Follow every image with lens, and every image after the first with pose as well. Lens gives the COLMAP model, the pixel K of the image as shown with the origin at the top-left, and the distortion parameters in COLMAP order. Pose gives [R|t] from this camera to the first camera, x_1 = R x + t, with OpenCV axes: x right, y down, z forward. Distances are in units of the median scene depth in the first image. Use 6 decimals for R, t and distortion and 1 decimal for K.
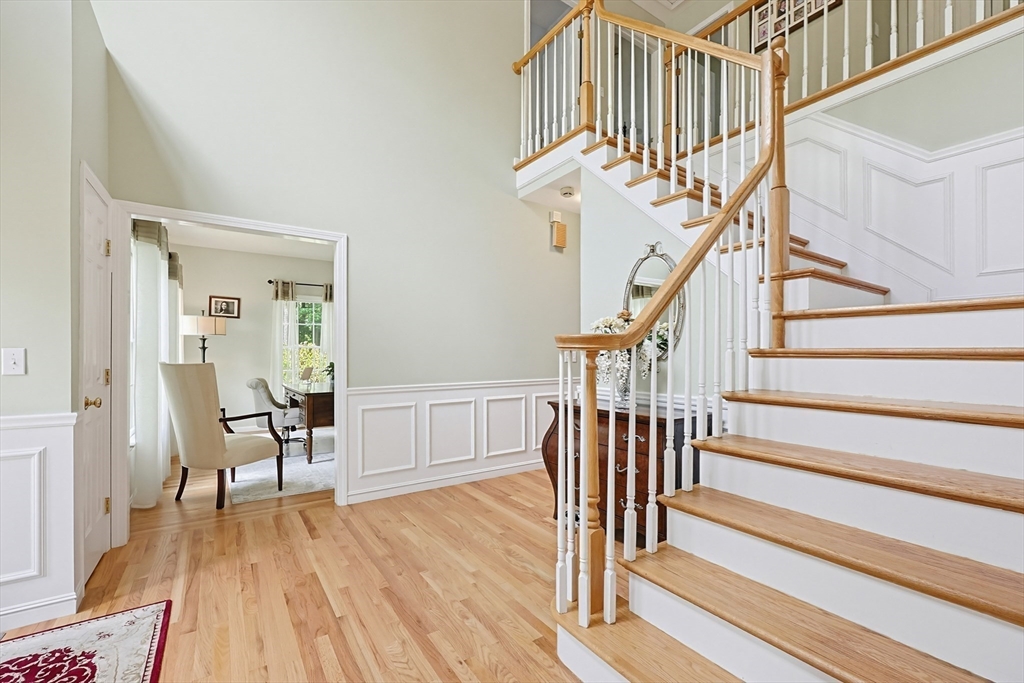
lens RADIAL K [[427.3, 0, 511.7], [0, 427.3, 354.9], [0, 0, 1]] dist [0.000810, 0.000045]
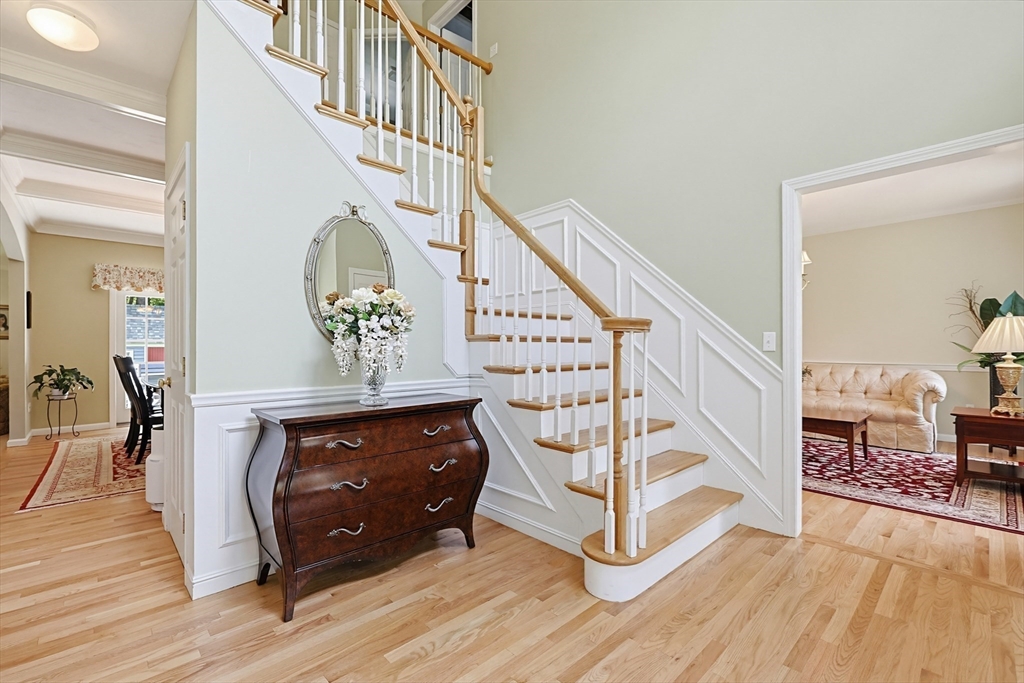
lens RADIAL K [[441.7, 0, 516.8], [0, 441.7, 346.7], [0, 0, 1]] dist [0.000612, 0.000074]
pose [[-0.162129, 0.002854, 0.986765, -0.738544], [0.006477, 0.999977, -0.001829, 0.024358], [-0.986748, 0.006094, -0.162143, 1.085835]]
